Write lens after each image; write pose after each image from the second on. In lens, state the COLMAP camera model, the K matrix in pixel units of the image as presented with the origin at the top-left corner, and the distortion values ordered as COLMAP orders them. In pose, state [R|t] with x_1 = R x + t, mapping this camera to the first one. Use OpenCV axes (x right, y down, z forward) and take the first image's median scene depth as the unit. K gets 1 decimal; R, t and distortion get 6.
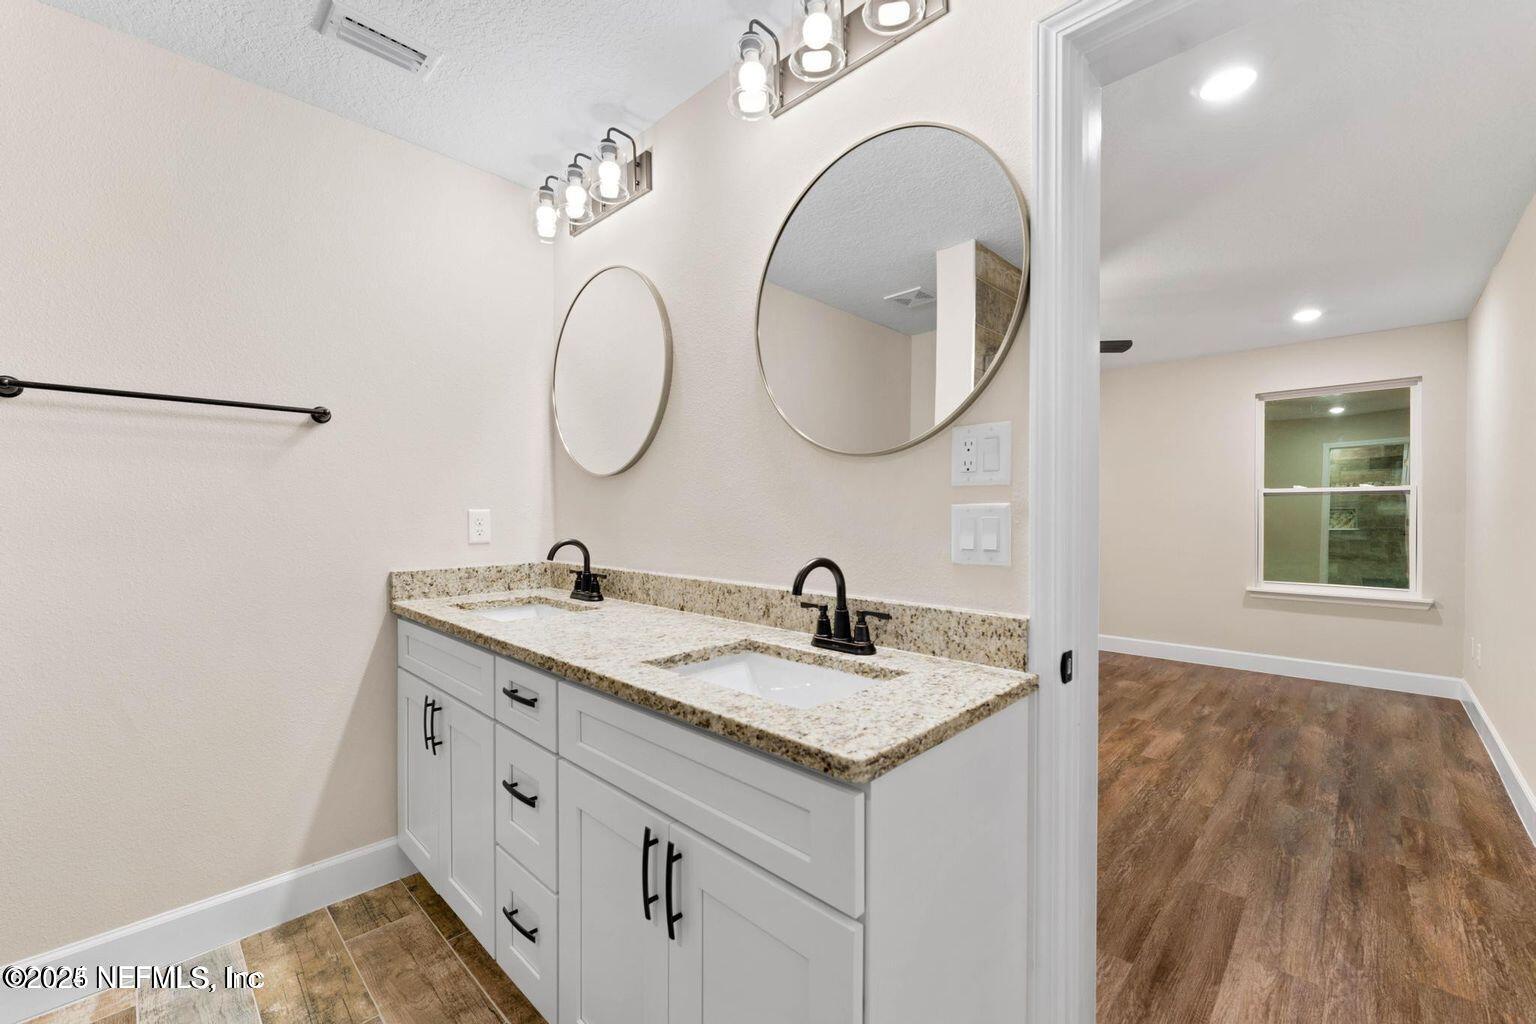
lens RADIAL K [[614.1, 0, 763.6], [0, 614.1, 513.5], [0, 0, 1]] dist [-0.000660, 0.000213]
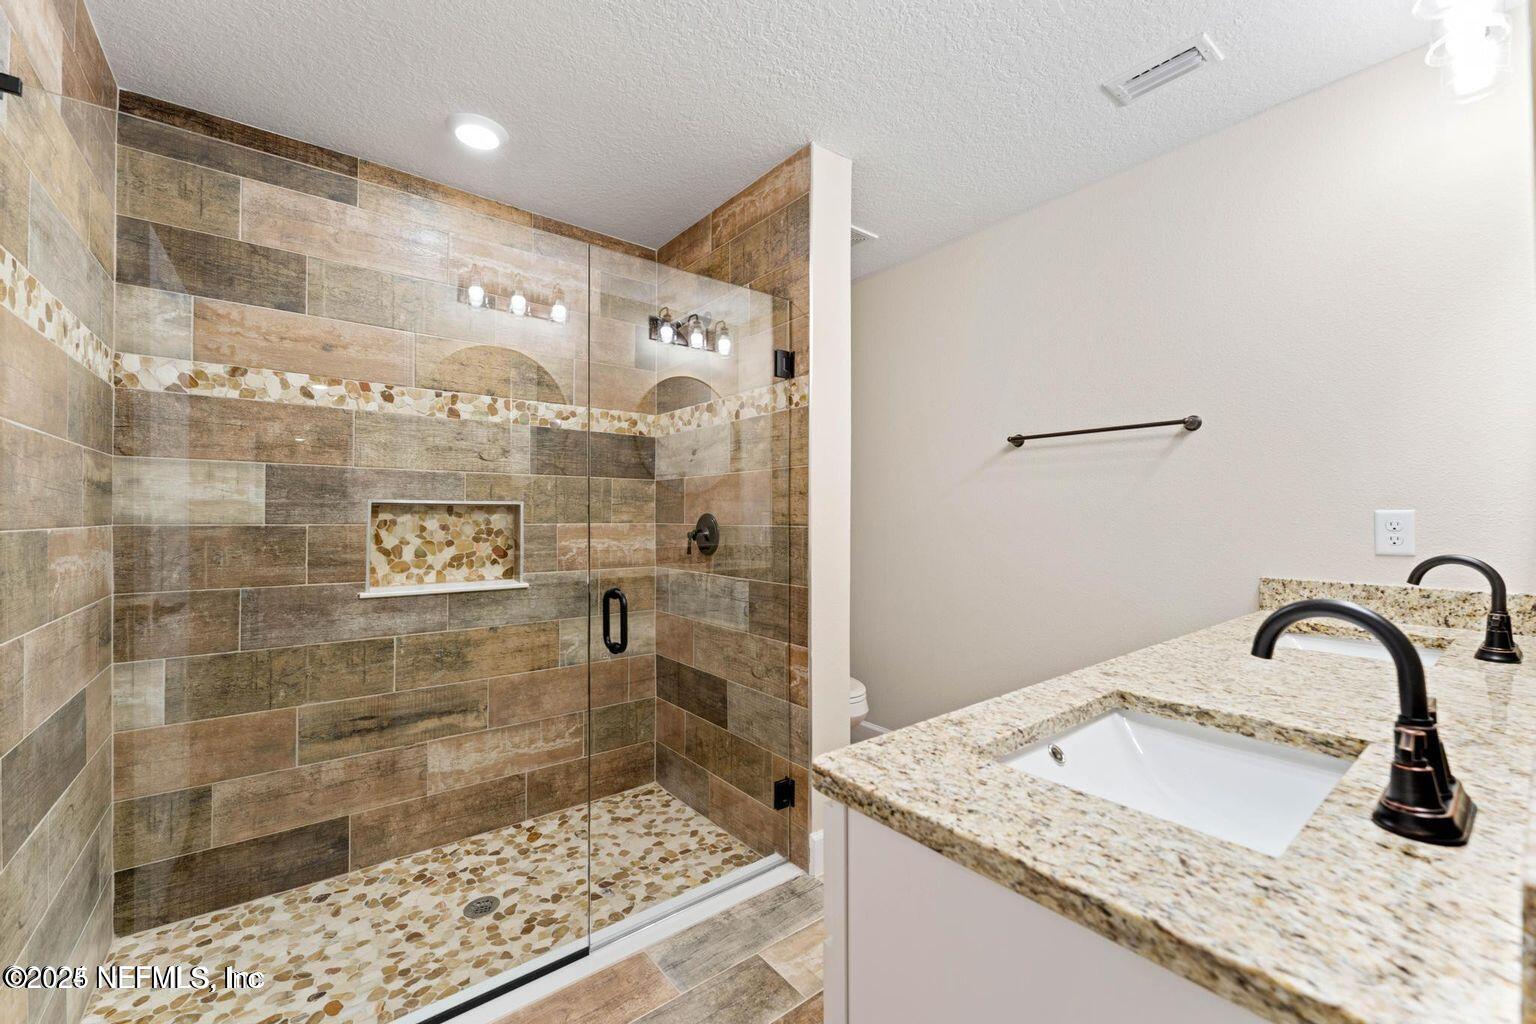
lens RADIAL K [[614.1, 0, 763.6], [0, 614.1, 513.5], [0, 0, 1]] dist [-0.000660, 0.000213]
pose [[-0.129613, -0.004994, -0.991552, 0.905457], [-0.002022, 0.999987, -0.004772, 0.009060], [0.991563, 0.001387, -0.129621, 0.833087]]
